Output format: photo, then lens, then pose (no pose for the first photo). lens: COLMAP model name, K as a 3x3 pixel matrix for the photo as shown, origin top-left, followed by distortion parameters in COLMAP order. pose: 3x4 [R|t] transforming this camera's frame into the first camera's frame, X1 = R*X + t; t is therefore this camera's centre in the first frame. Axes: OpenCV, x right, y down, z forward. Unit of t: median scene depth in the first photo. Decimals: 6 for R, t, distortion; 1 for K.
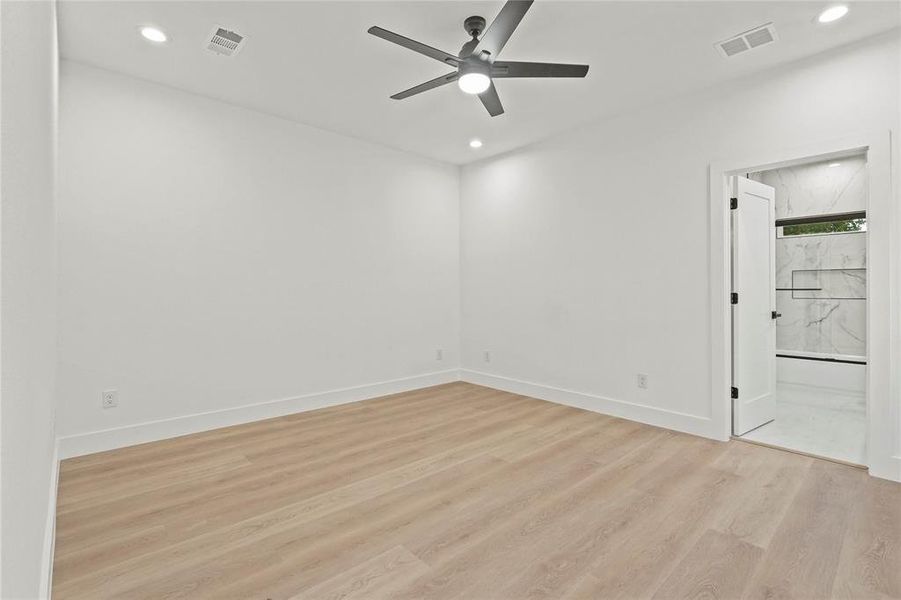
lens RADIAL K [[411.7, 0, 451.7], [0, 411.7, 290.0], [0, 0, 1]] dist [-0.007861, -0.000080]
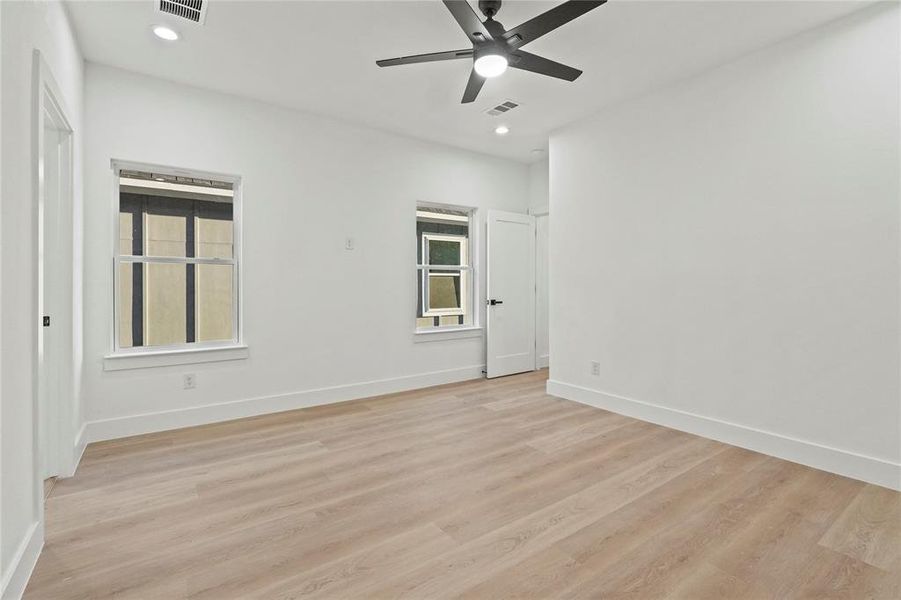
lens RADIAL K [[411.7, 0, 451.7], [0, 411.7, 290.0], [0, 0, 1]] dist [-0.007861, -0.000080]
pose [[-0.991889, -0.001818, 0.127096, 0.024255], [0.000203, 0.999874, 0.015884, 0.002604], [-0.127109, 0.015781, -0.991763, 1.962068]]
